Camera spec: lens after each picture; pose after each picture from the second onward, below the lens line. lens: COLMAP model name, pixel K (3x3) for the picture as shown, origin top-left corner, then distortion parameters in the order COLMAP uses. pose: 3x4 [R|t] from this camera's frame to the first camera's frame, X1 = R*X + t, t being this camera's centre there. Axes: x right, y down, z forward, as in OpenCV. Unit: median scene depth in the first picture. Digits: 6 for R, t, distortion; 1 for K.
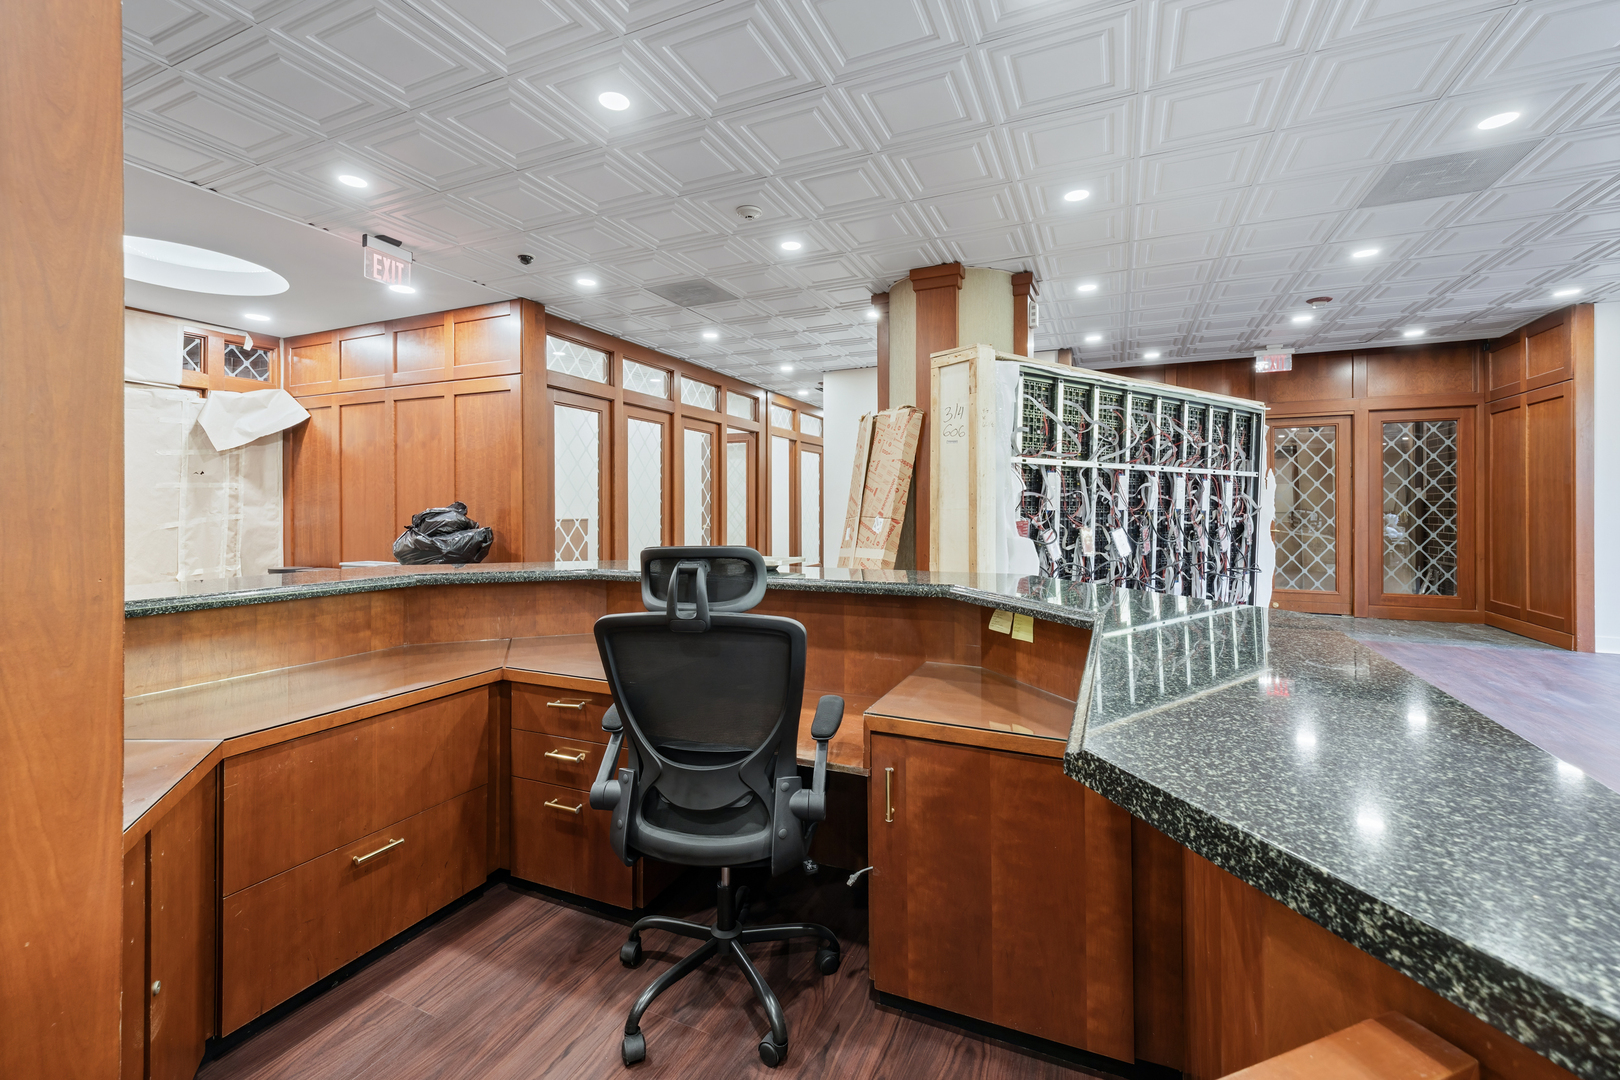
lens RADIAL K [[684.2, 0, 805.5], [0, 684.2, 507.7], [0, 0, 1]] dist [-0.001606, 0.000025]
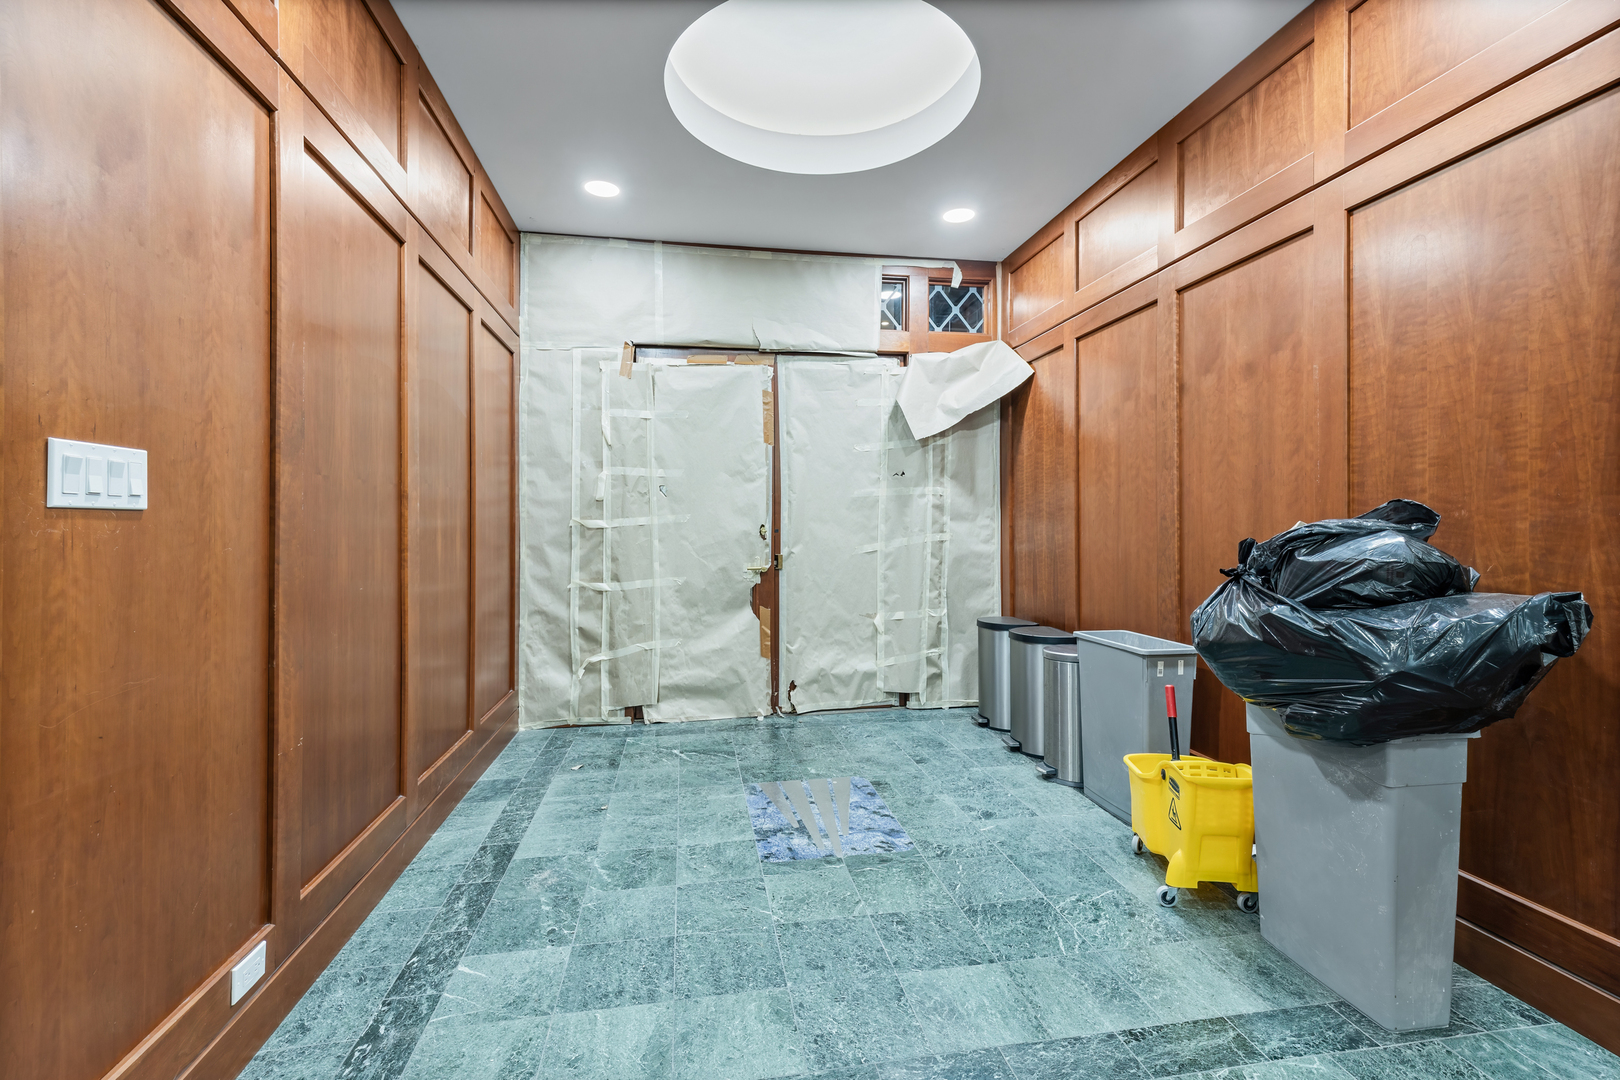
lens RADIAL K [[724.5, 0, 810.0], [0, 724.5, 540.0], [0, 0, 1]] dist [0.001035, -0.000557]
pose [[0.573425, 0.013348, -0.819149, -0.322465], [0.004340, 0.999804, 0.019331, 0.001688], [0.819246, -0.014640, 0.573255, 0.485624]]
